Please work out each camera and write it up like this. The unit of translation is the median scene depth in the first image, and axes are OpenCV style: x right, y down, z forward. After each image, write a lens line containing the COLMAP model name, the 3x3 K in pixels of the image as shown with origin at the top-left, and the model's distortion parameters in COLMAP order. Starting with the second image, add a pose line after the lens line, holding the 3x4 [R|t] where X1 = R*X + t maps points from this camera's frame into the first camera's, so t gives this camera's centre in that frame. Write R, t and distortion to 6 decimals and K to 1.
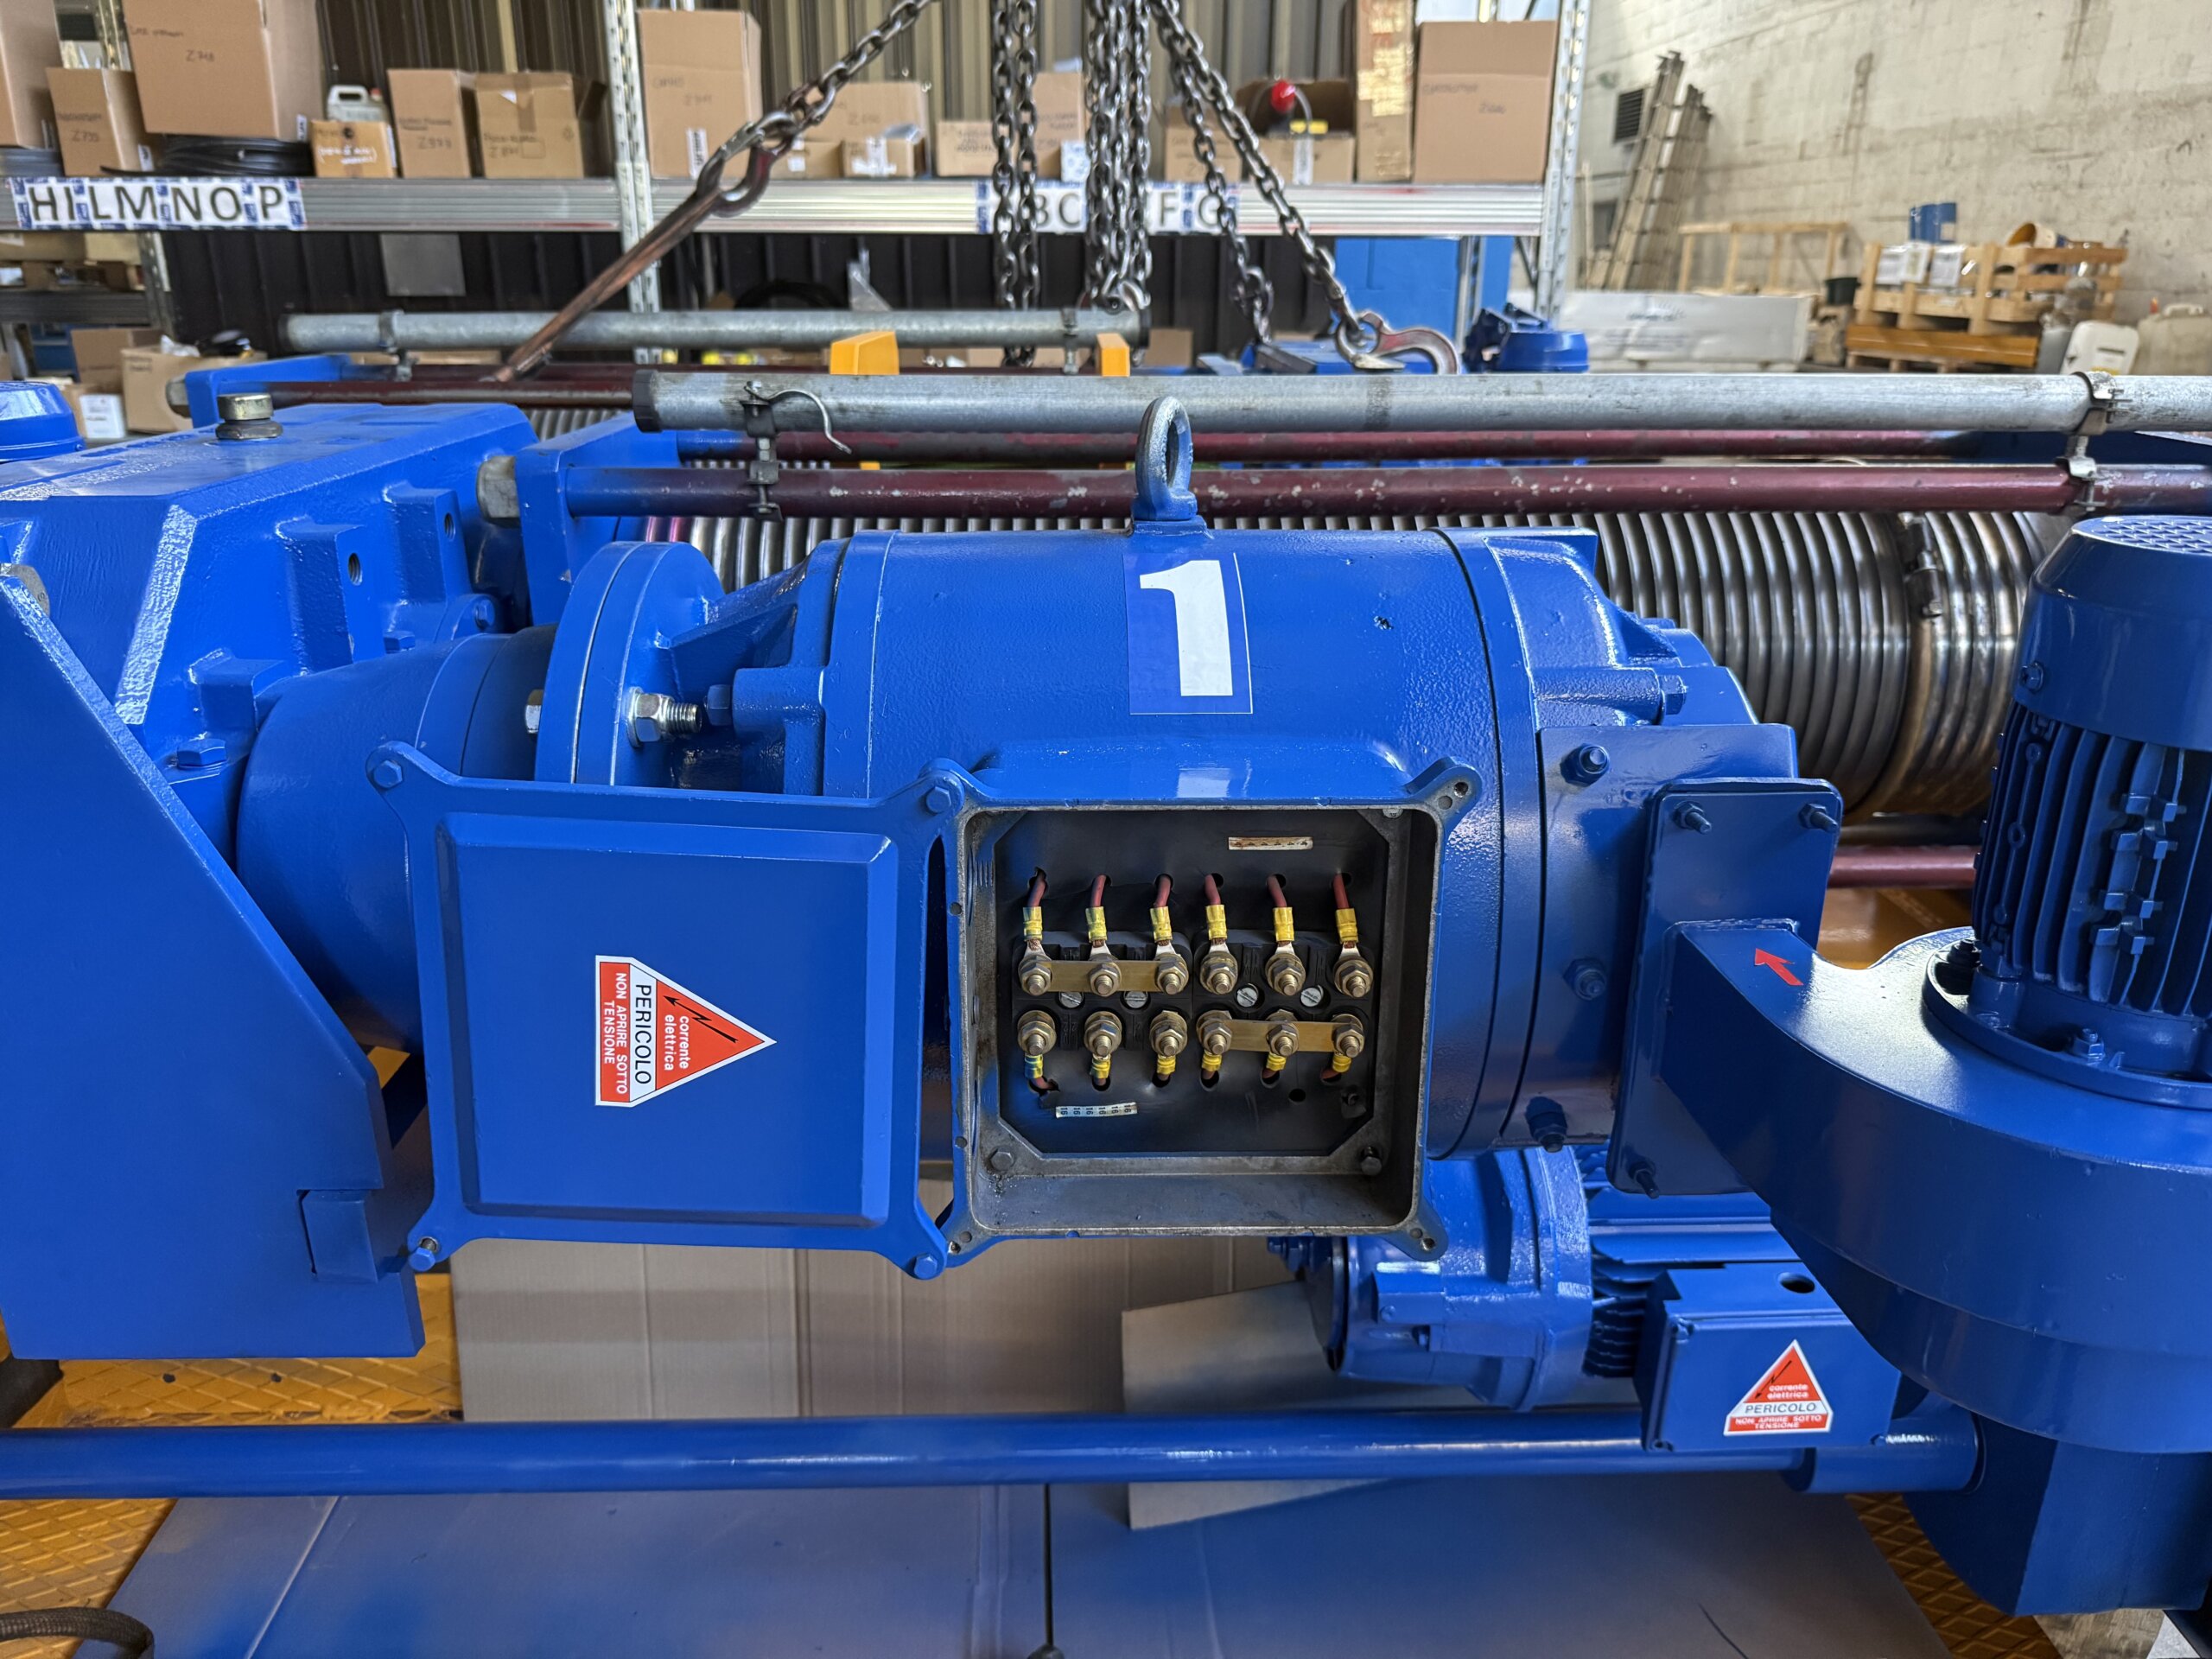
lens RADIAL K [[1599.4, 0, 1106.0], [0, 1599.4, 829.5], [0, 0, 1]] dist [-0.003405, -0.011008]
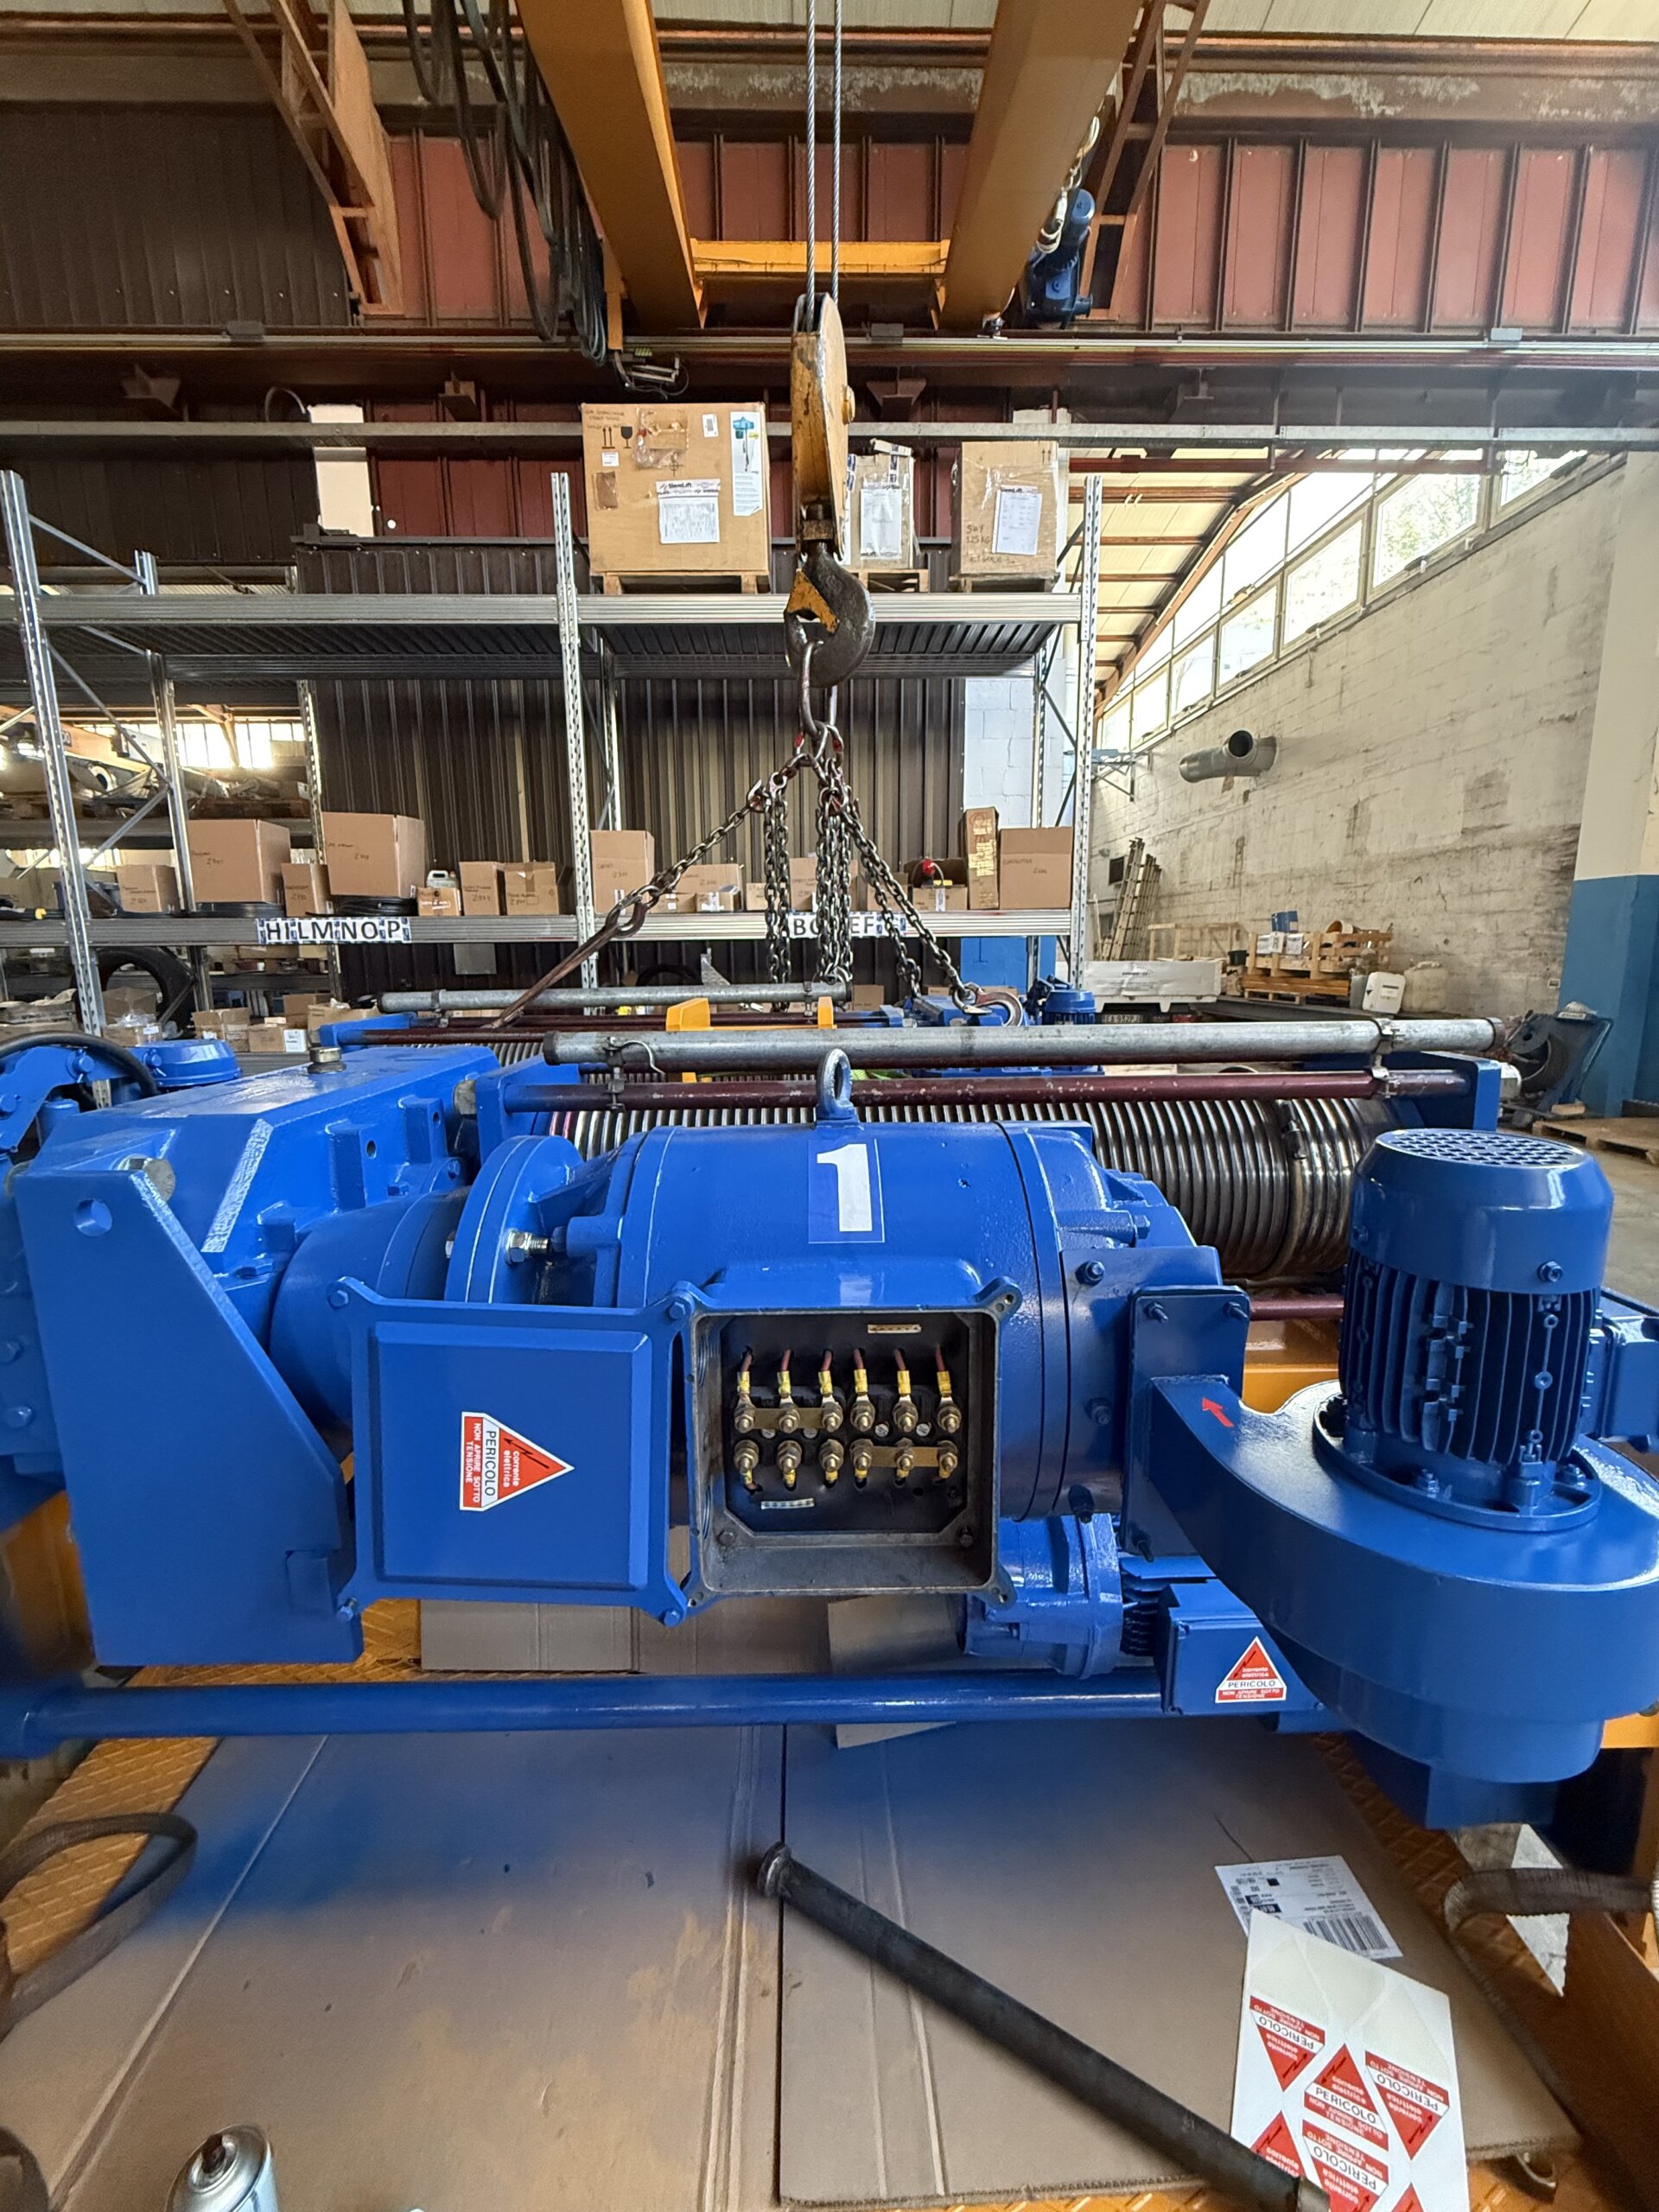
lens RADIAL K [[879.2, 0, 831.4], [0, 879.2, 1095.1], [0, 0, 1]] dist [-0.000393, -0.000249]
pose [[0.999701, -0.013135, -0.020642, 0.029338], [0.009384, 0.984997, -0.172318, -0.033044], [0.022596, 0.172073, 0.984825, 0.041490]]
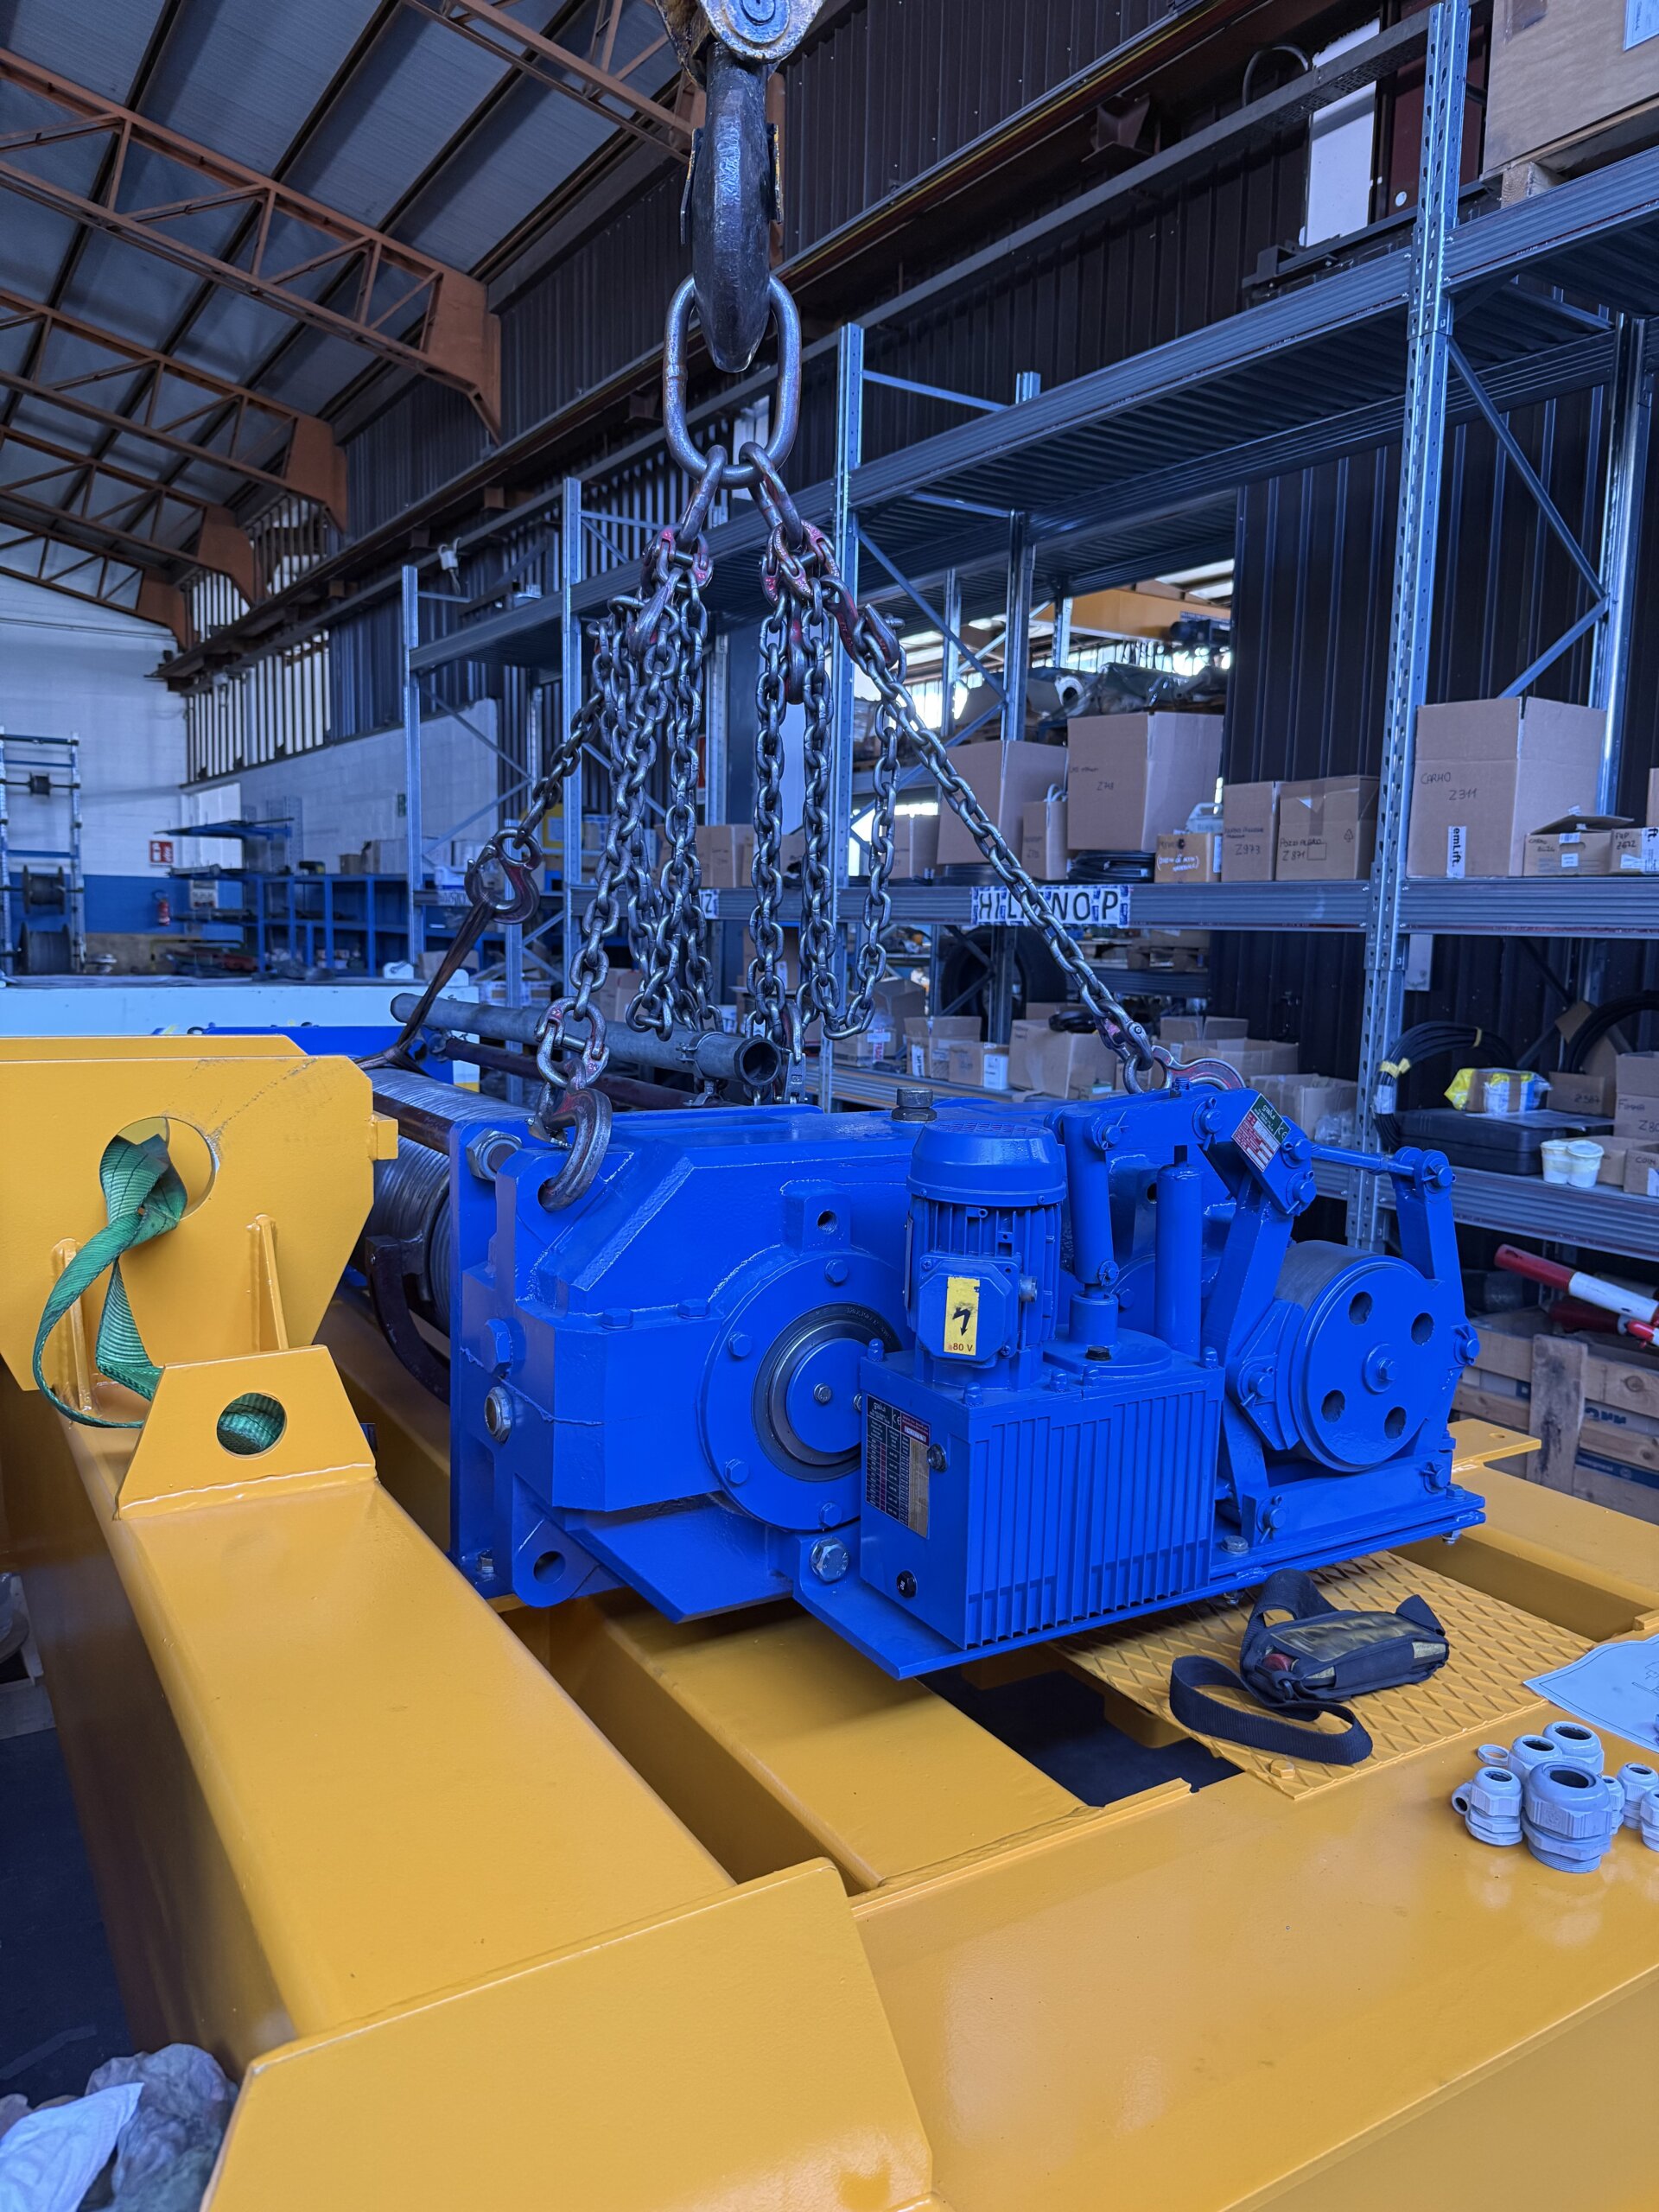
lens RADIAL K [[1599.4, 0, 829.5], [0, 1599.4, 1106.0], [0, 0, 1]] dist [-0.003405, -0.011008]
pose [[0.503547, 0.100573, -0.858094, 0.725422], [-0.309720, 0.948202, -0.070616, -0.263233], [0.806545, 0.301327, 0.508613, 0.687740]]
